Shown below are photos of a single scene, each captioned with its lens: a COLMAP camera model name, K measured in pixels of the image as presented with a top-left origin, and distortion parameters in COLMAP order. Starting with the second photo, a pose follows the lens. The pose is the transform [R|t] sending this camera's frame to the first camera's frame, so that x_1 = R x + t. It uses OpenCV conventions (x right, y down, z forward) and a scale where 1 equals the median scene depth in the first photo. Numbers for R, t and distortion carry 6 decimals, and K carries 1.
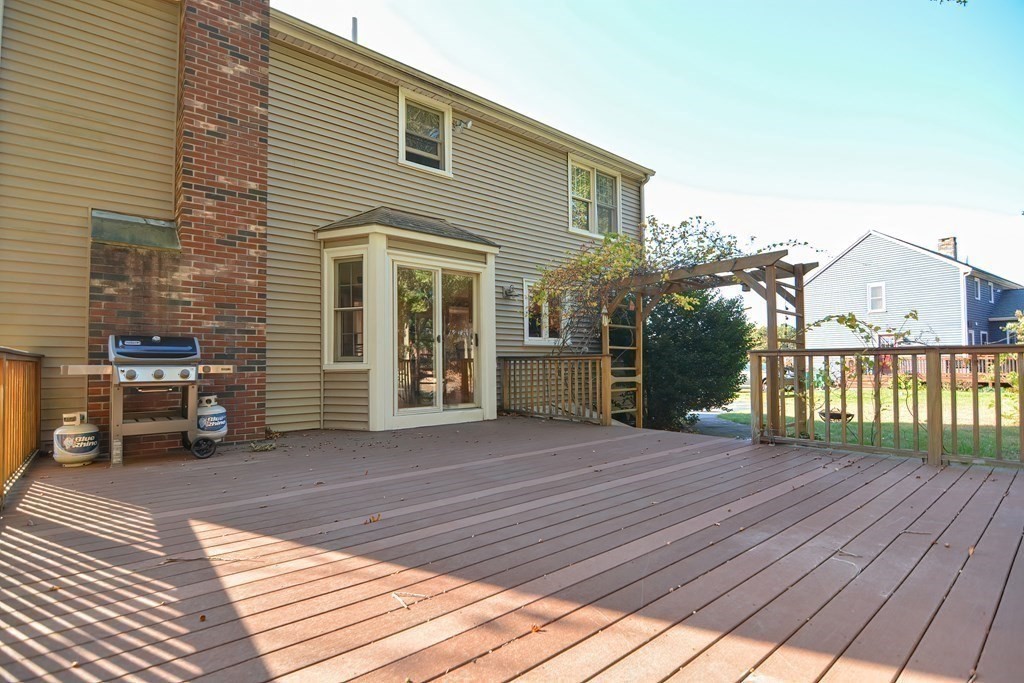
lens RADIAL K [[491.8, 0, 506.0], [0, 491.8, 349.2], [0, 0, 1]] dist [0.000009, -0.018333]
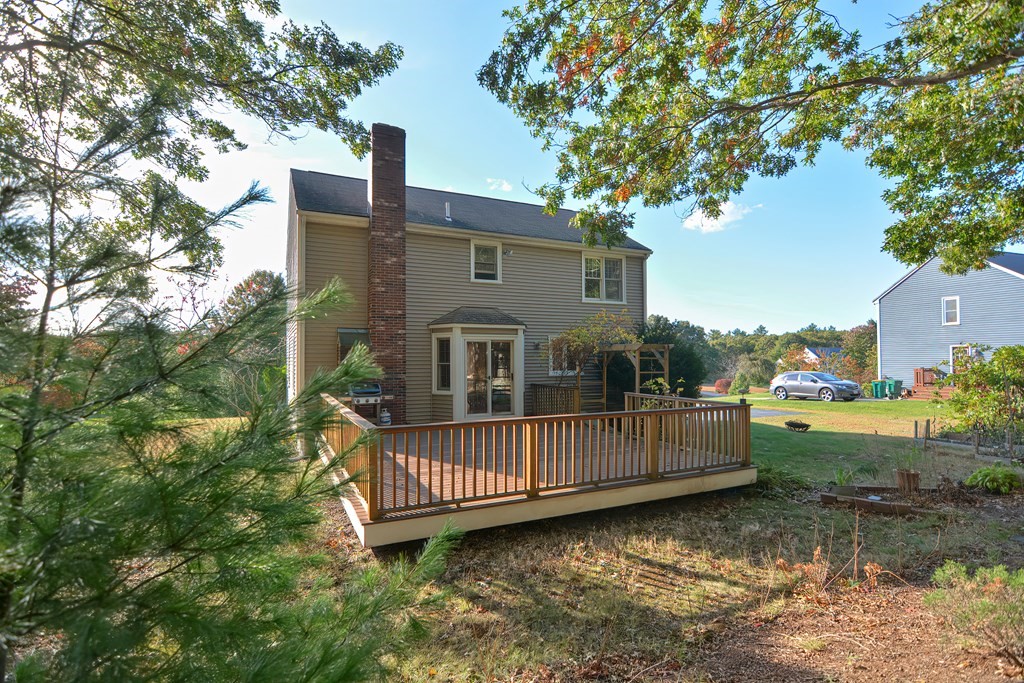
lens RADIAL K [[491.8, 0, 506.0], [0, 491.8, 349.2], [0, 0, 1]] dist [0.000009, -0.018333]
pose [[0.968047, -0.000940, -0.250768, 0.439415], [0.004480, 0.999898, 0.013546, -0.171013], [0.250730, -0.014236, 0.967952, -0.897724]]
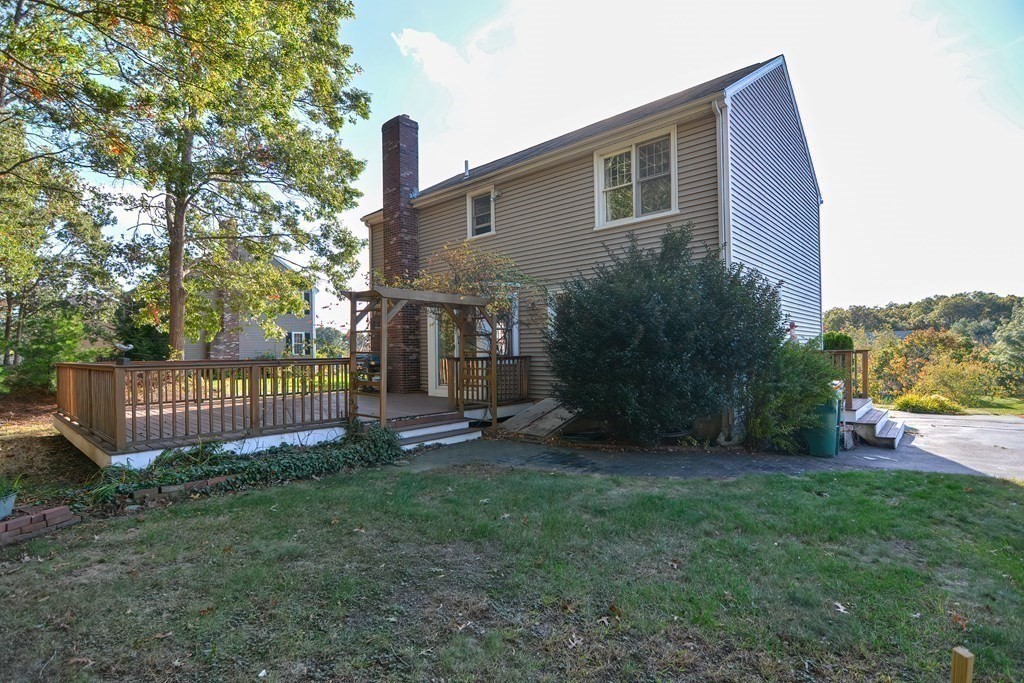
lens RADIAL K [[491.8, 0, 506.0], [0, 491.8, 349.2], [0, 0, 1]] dist [0.000009, -0.018333]
pose [[0.136634, -0.001209, -0.990621, 1.690701], [0.041636, 0.999123, 0.004523, -0.014156], [0.989746, -0.041864, 0.136564, 1.032534]]
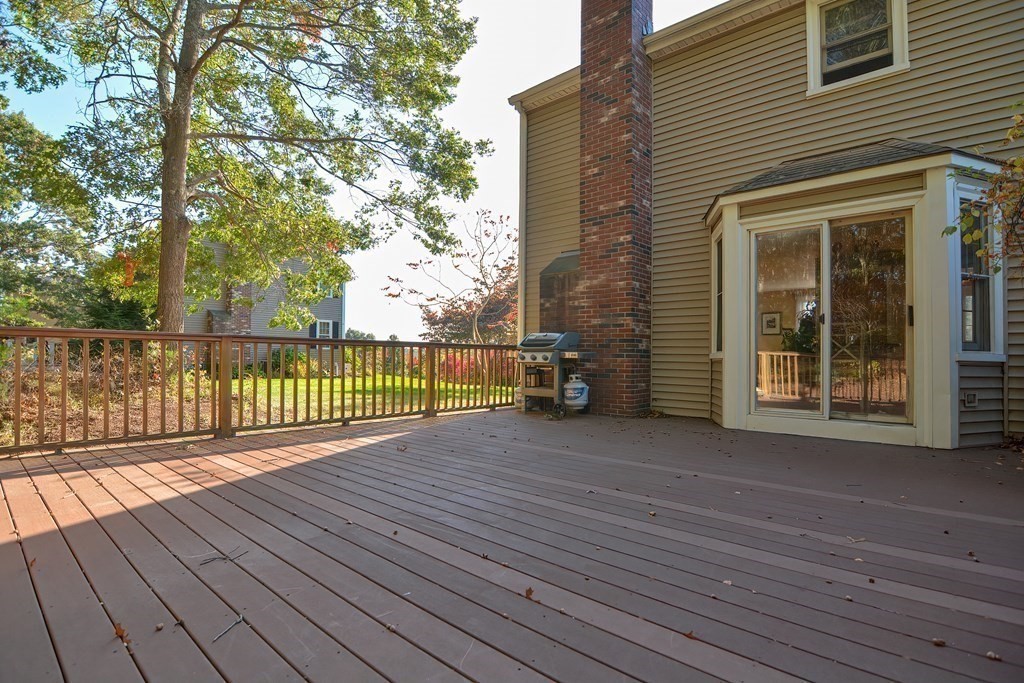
lens RADIAL K [[491.8, 0, 506.0], [0, 491.8, 349.2], [0, 0, 1]] dist [0.000009, -0.018333]
pose [[0.151186, -0.005017, -0.988493, 0.552071], [0.017876, 0.999837, -0.002341, 0.018642], [0.988344, -0.017316, 0.151251, 0.466450]]
